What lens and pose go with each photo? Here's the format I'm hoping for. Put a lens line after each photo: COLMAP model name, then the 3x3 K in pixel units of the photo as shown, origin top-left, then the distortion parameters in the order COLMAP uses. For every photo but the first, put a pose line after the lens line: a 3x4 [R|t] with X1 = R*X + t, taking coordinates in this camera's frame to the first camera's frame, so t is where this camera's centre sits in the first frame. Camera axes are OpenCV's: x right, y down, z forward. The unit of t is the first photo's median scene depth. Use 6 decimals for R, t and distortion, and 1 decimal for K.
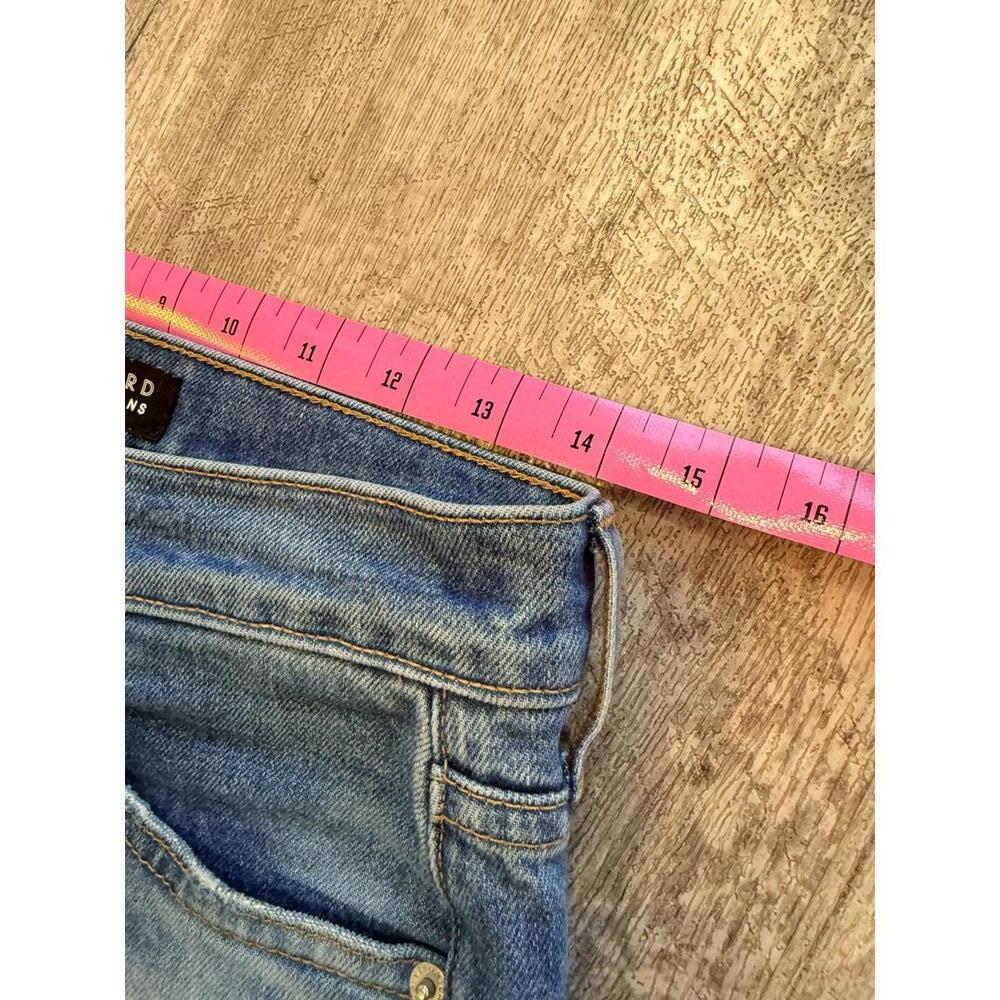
lens RADIAL K [[1050.3, 0, 500.0], [0, 1050.3, 500.0], [0, 0, 1]] dist [0.053534, -0.003957]
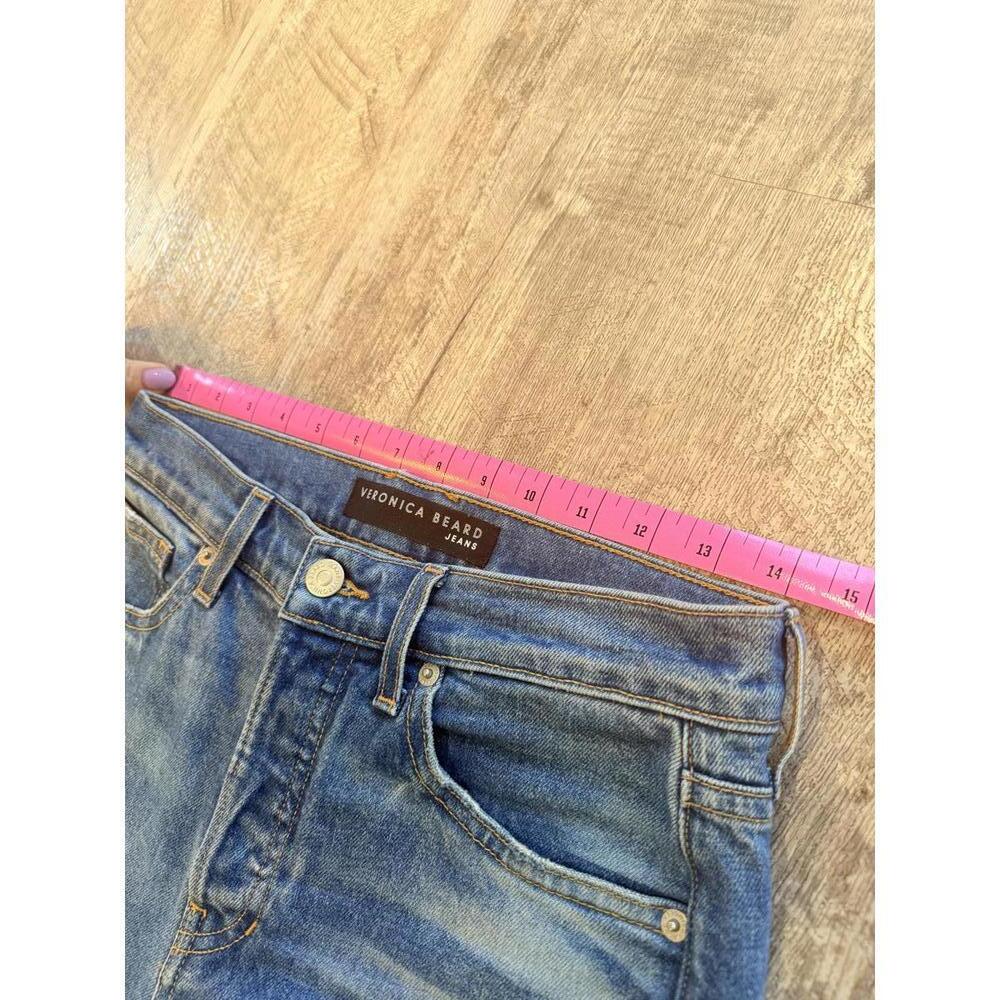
lens RADIAL K [[969.0, 0, 500.0], [0, 969.0, 500.0], [0, 0, 1]] dist [-0.002999, 0.002002]
pose [[0.989145, 0.019649, -0.145620, -0.115609], [-0.045384, 0.983418, -0.175583, 0.109283], [0.139756, 0.180286, 0.973635, -0.447002]]
